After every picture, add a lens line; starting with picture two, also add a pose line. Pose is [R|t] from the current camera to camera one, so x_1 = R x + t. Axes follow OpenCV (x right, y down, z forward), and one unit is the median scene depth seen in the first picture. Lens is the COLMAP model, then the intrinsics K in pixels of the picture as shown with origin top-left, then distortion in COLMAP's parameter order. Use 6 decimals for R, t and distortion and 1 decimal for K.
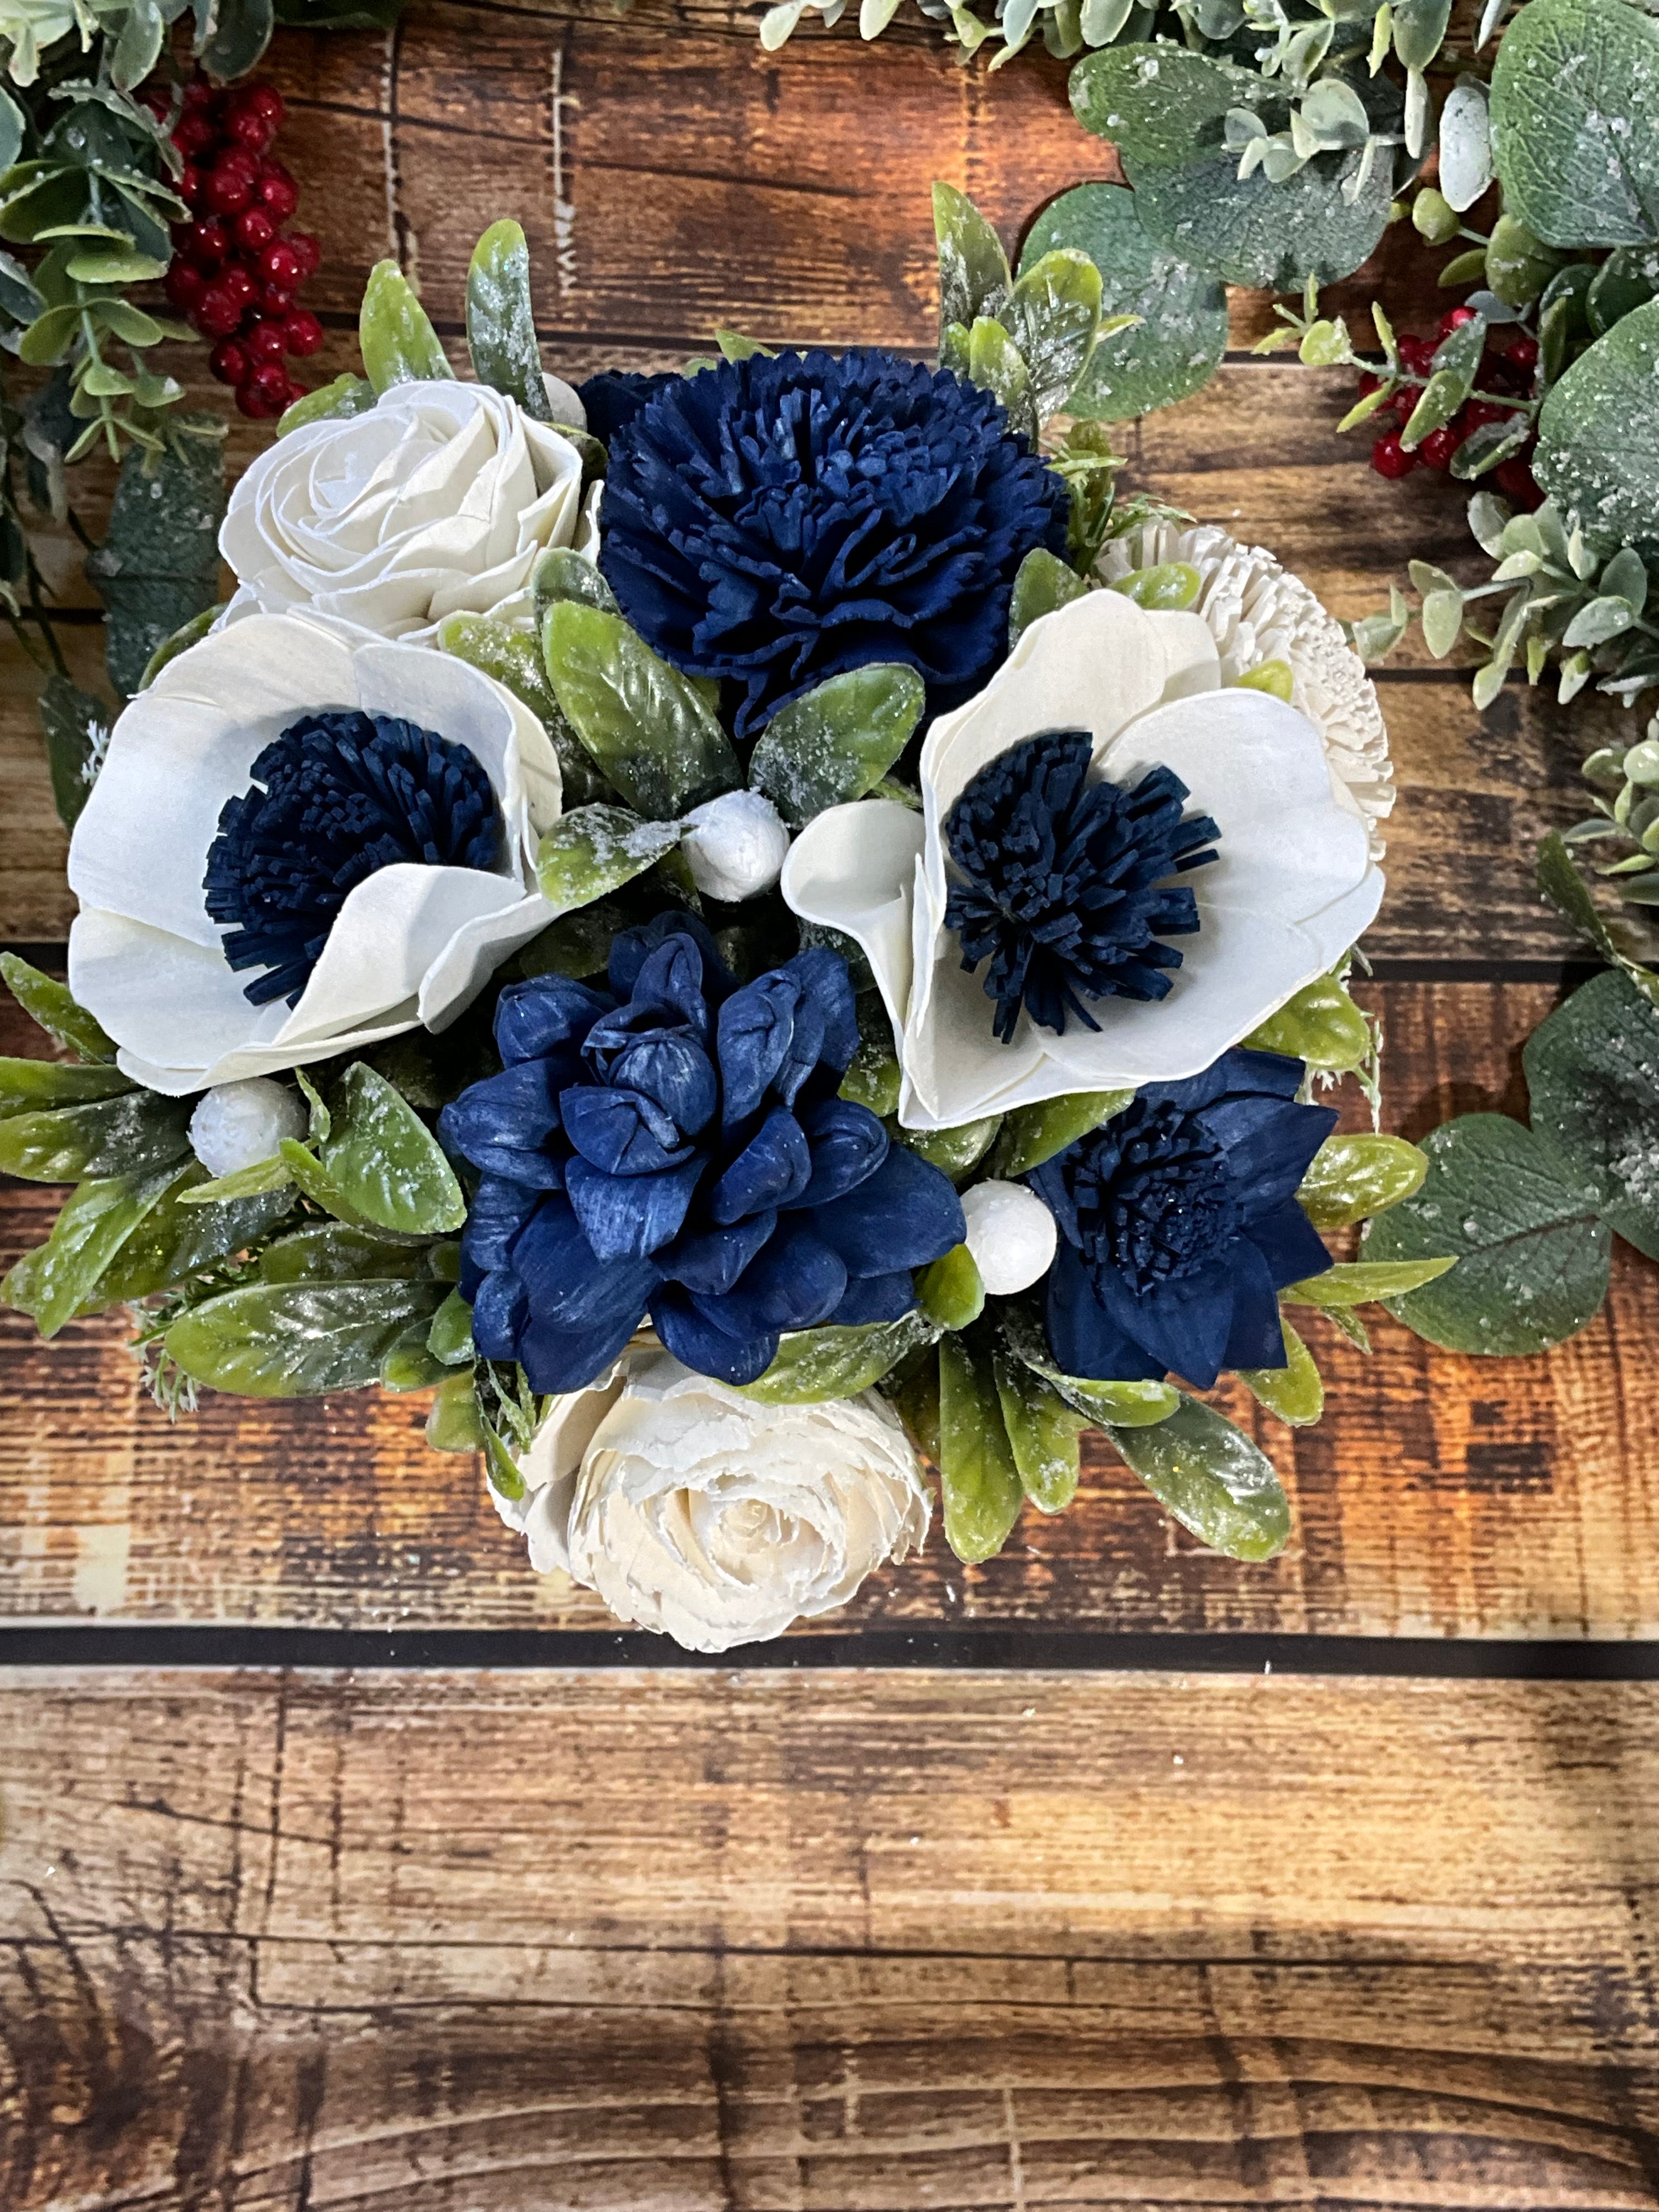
lens RADIAL K [[2934.2, 0, 834.0], [0, 2934.2, 1103.8], [0, 0, 1]] dist [0.057640, 0.000000]
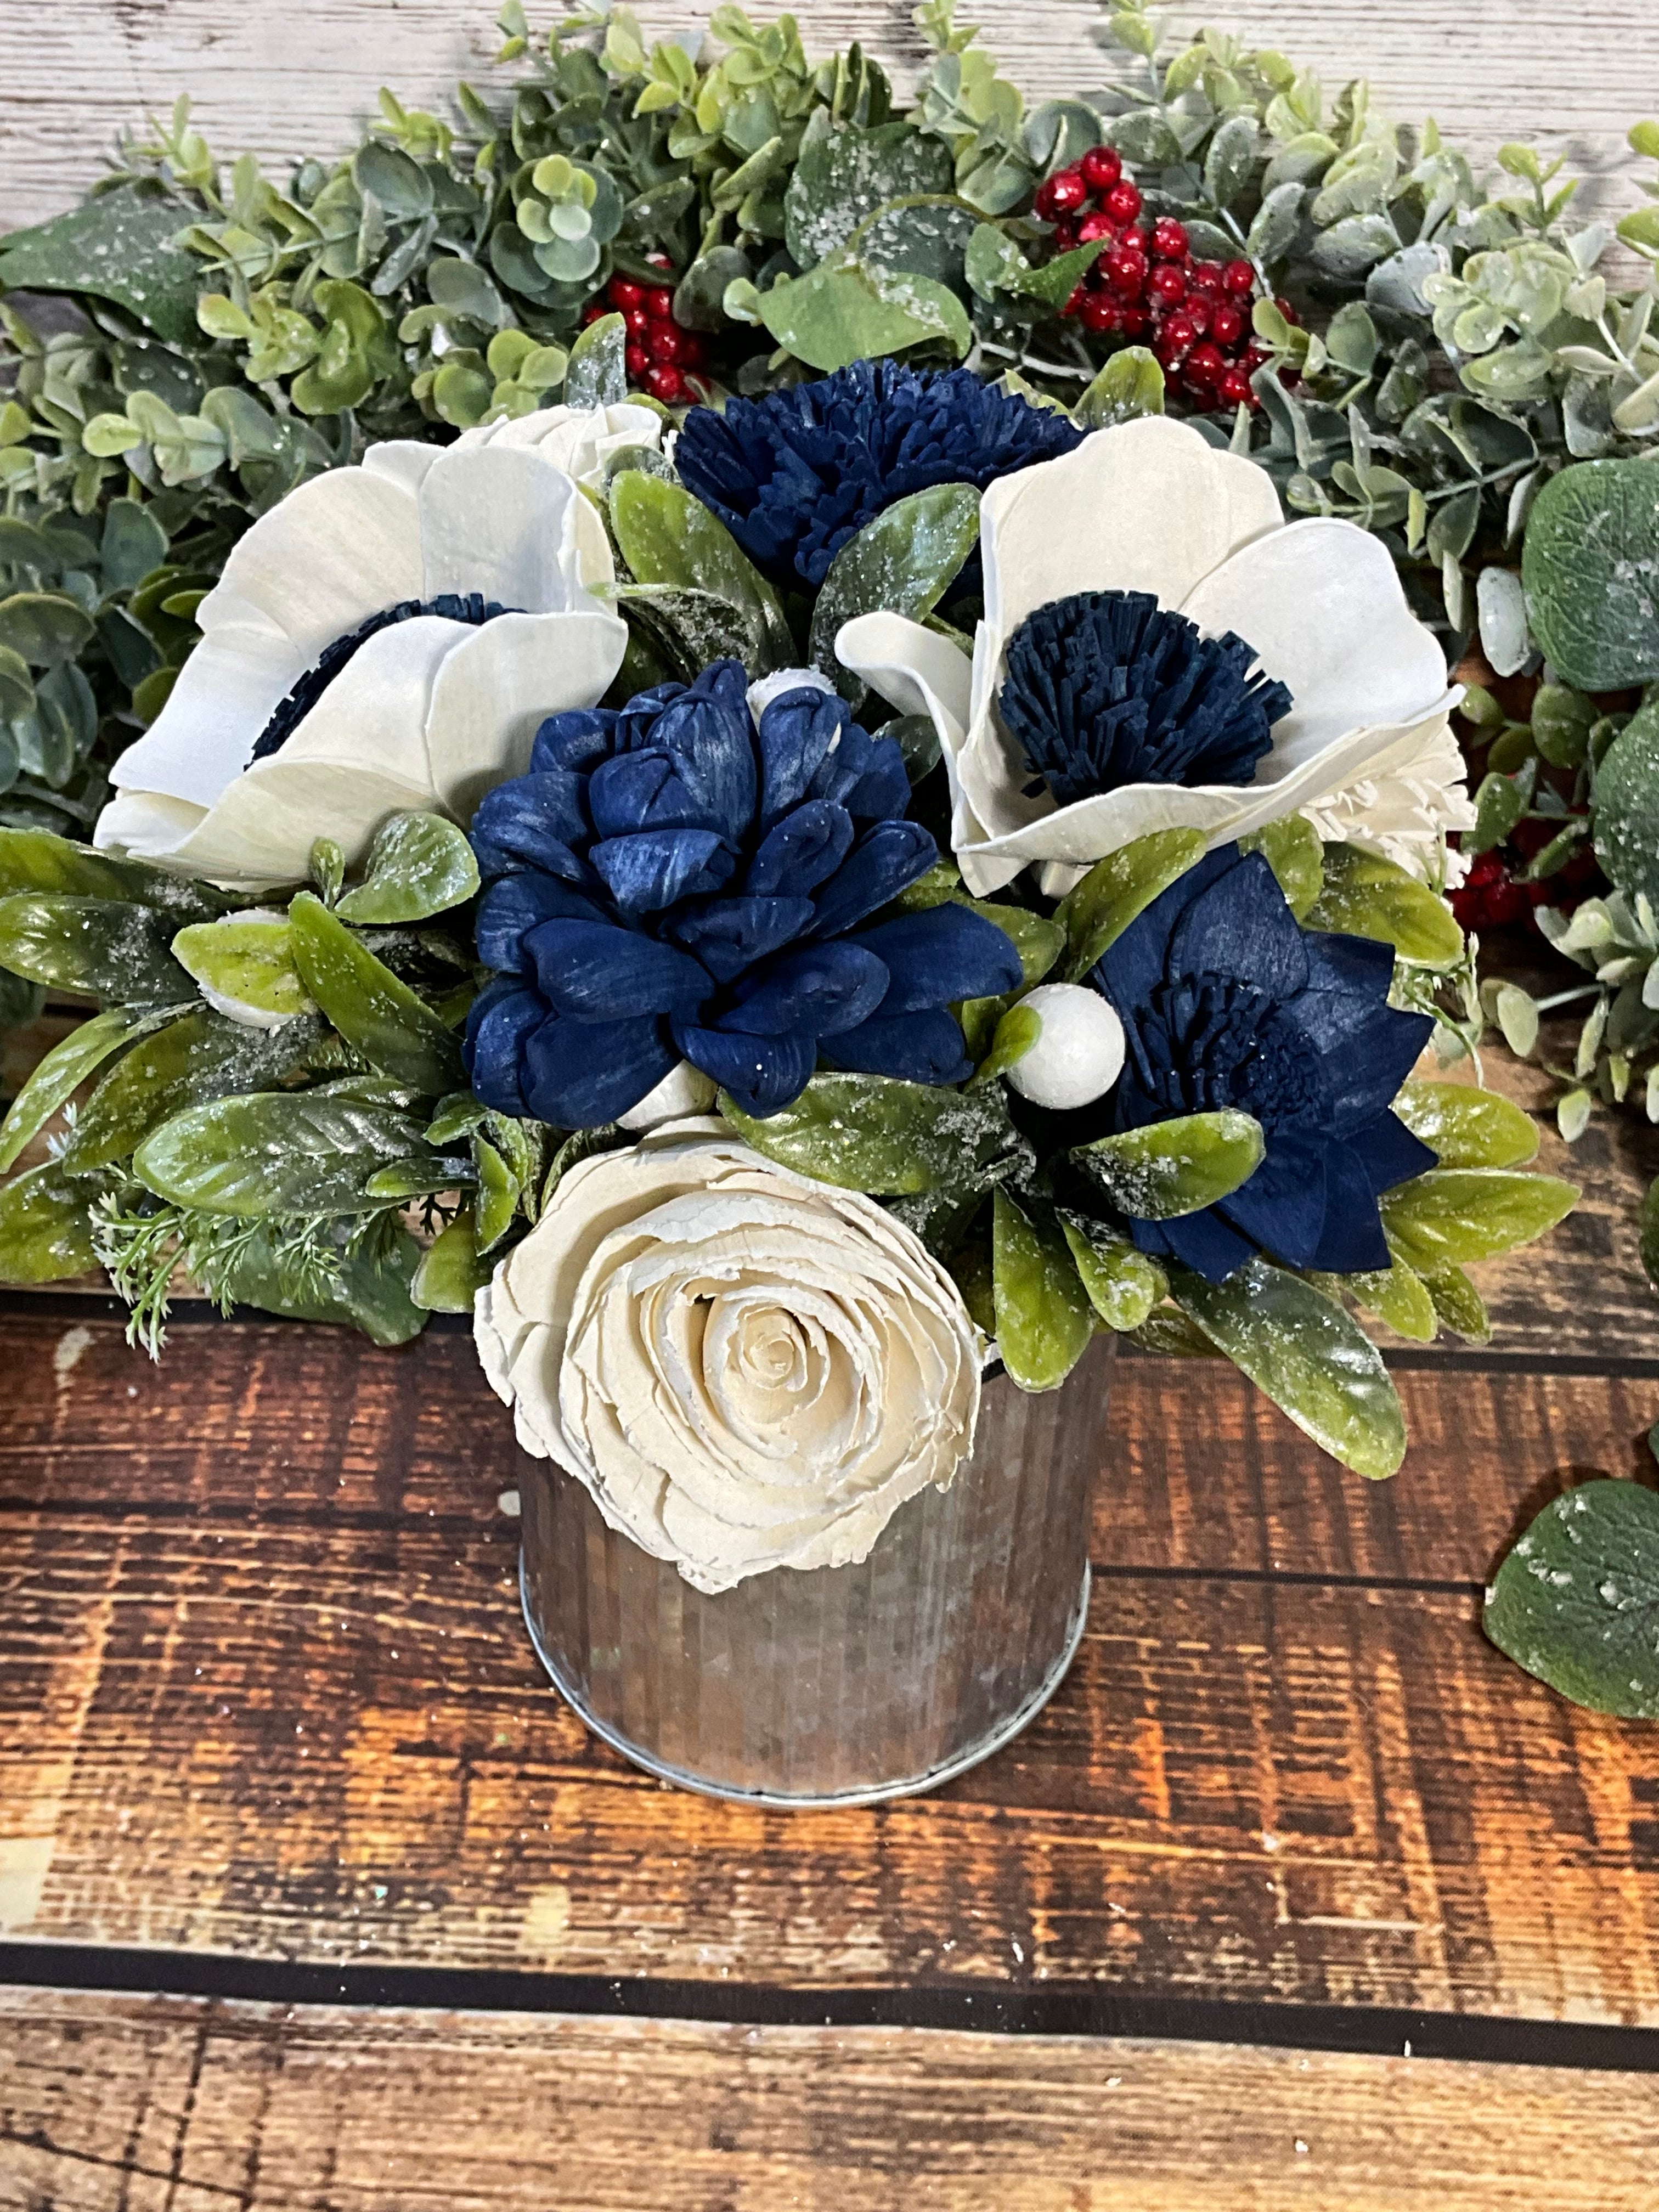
lens RADIAL K [[2934.2, 0, 814.2], [0, 2934.2, 1098.6], [0, 0, 1]] dist [0.057640, 0.000000]
pose [[0.999057, 0.015920, -0.040388, 0.012243], [-0.033171, 0.880109, -0.473612, 0.352912], [0.028006, 0.474505, 0.879807, 0.150319]]
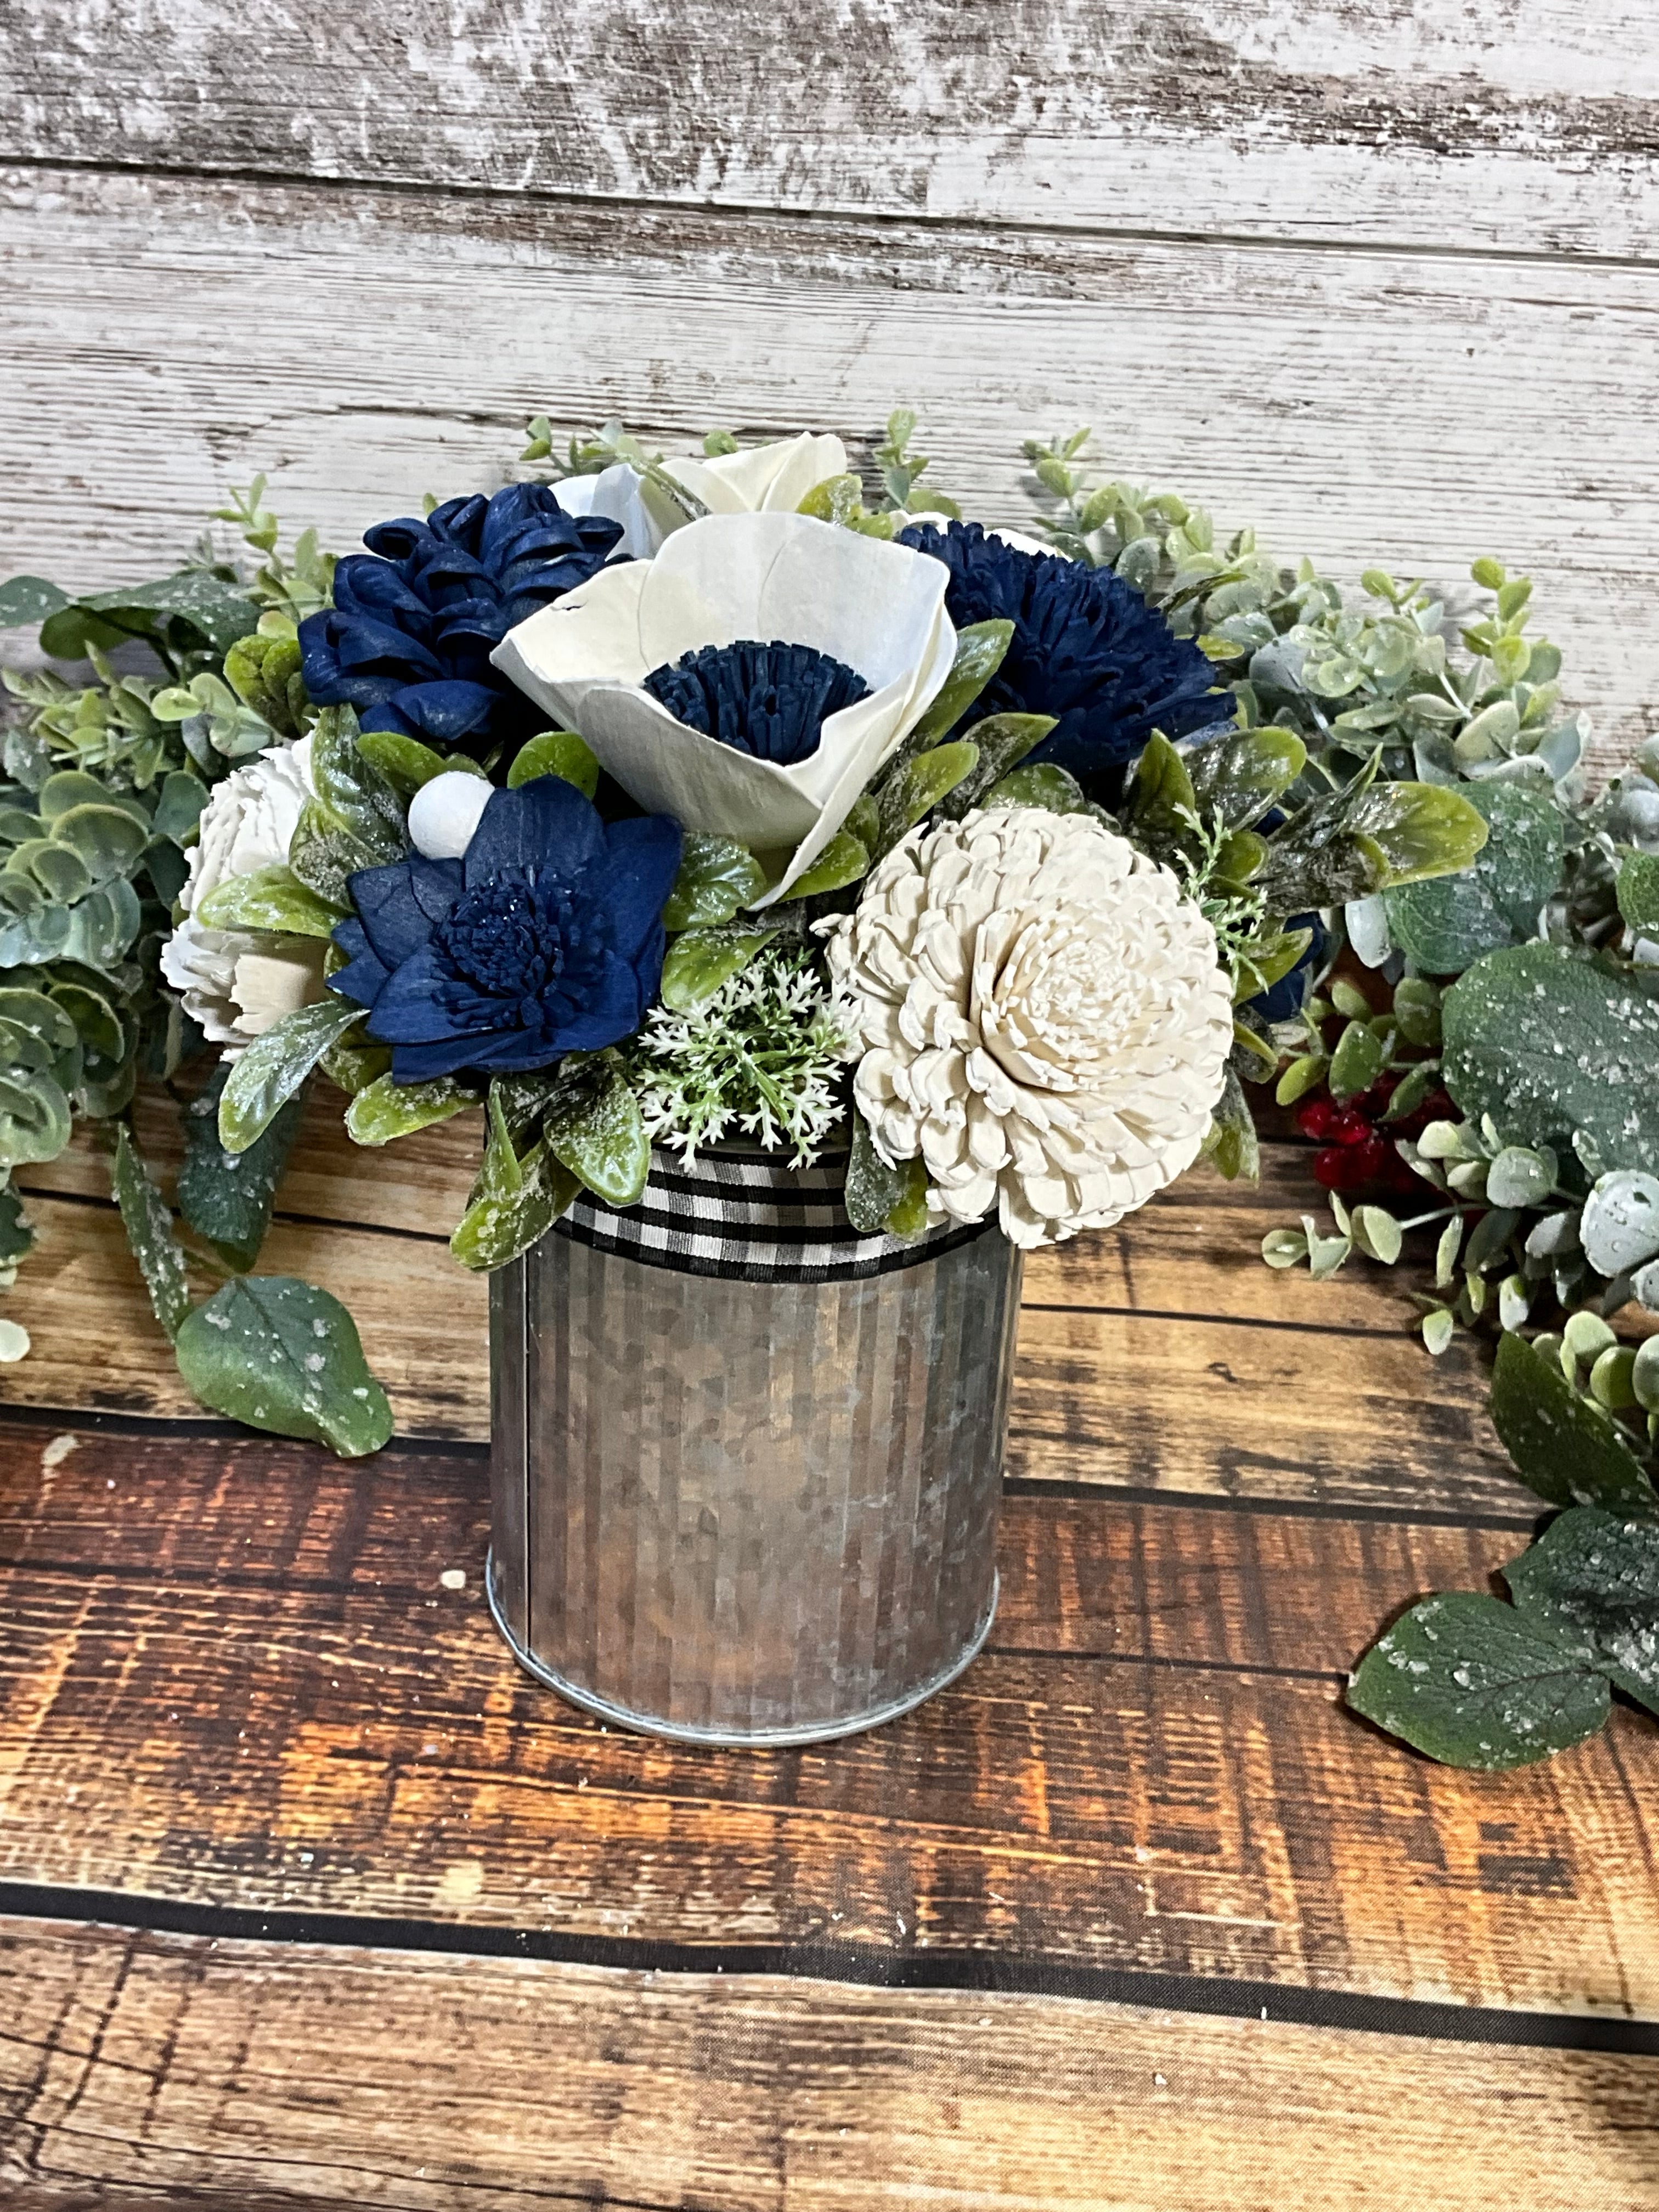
lens RADIAL K [[2934.2, 0, 820.7], [0, 2934.2, 1083.7], [0, 0, 1]] dist [0.057640, 0.000000]
pose [[0.998350, 0.040597, -0.040598, 0.041561], [-0.057411, 0.712662, -0.699154, 0.610891], [0.000549, 0.700332, 0.713817, 0.189091]]
